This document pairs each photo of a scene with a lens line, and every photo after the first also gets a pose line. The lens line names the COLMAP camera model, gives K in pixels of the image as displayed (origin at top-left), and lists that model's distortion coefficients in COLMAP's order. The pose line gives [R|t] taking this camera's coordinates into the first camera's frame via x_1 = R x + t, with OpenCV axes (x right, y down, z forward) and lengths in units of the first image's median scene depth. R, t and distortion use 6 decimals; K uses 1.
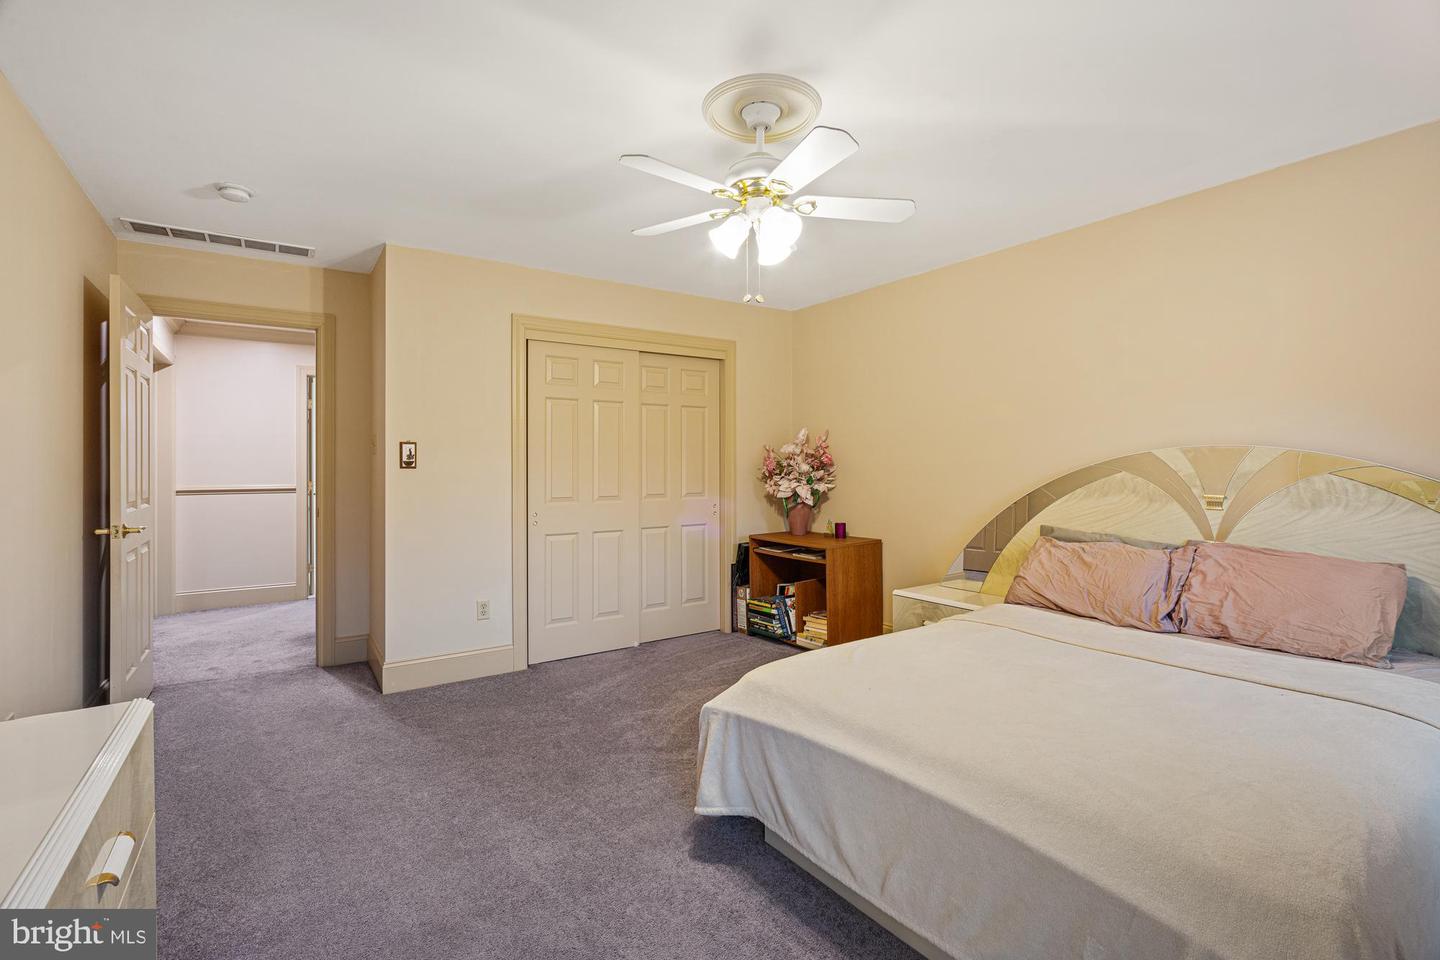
lens RADIAL K [[664.0, 0, 724.0], [0, 664.0, 469.4], [0, 0, 1]] dist [0.004811, 0.000632]
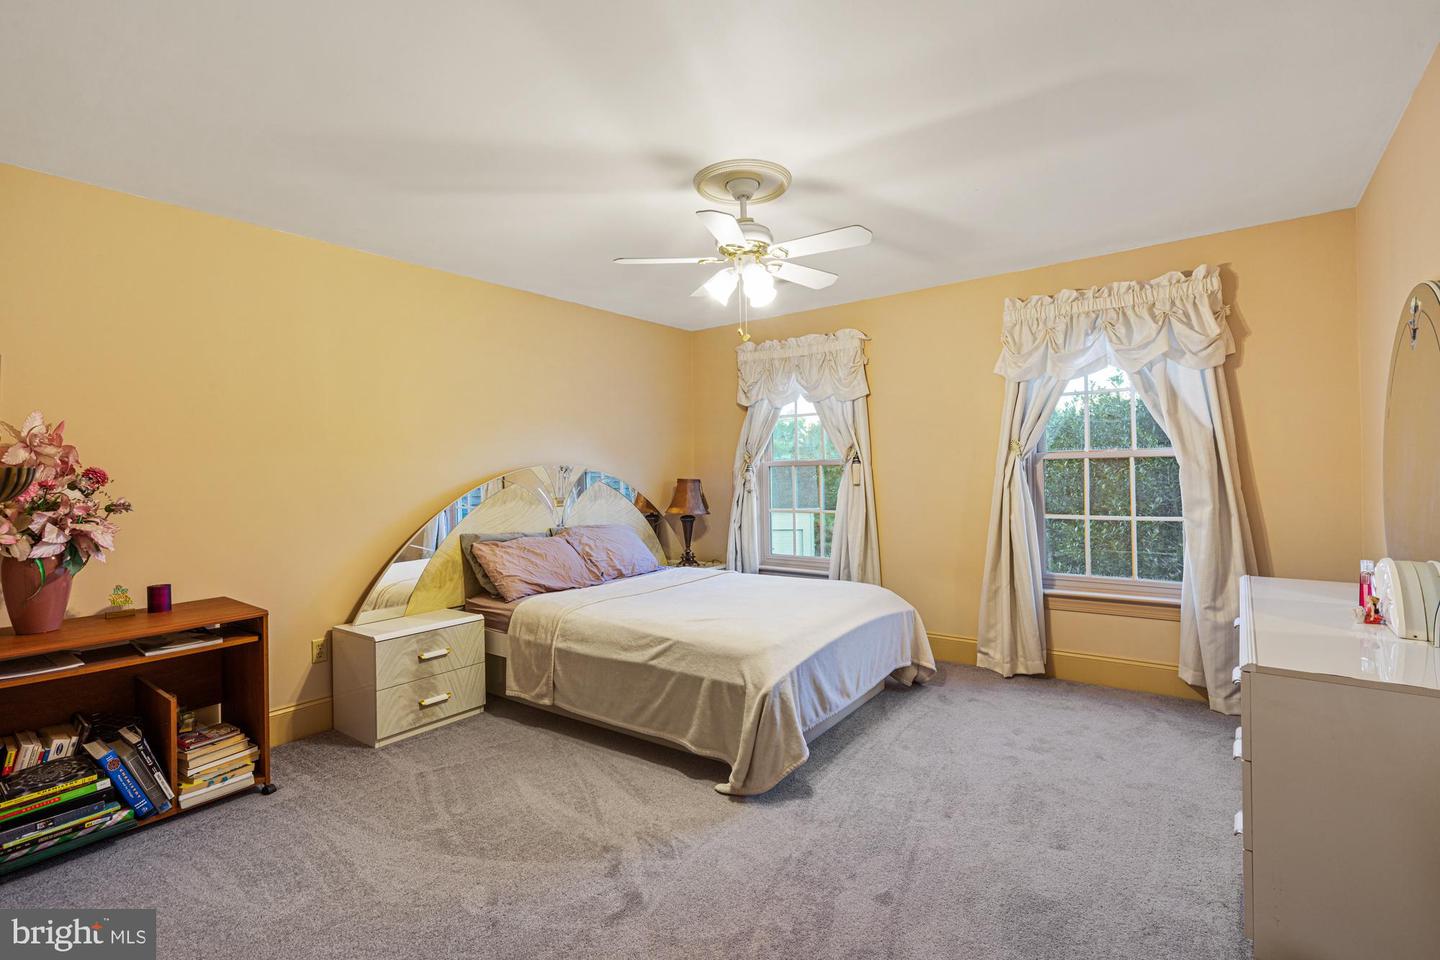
lens RADIAL K [[664.0, 0, 723.9], [0, 664.0, 474.6], [0, 0, 1]] dist [0.004811, 0.000632]
pose [[-0.306498, 0.003311, 0.951866, -0.778263], [0.027678, 0.999602, 0.005435, -0.010333], [-0.951469, 0.028012, -0.306467, 1.012401]]
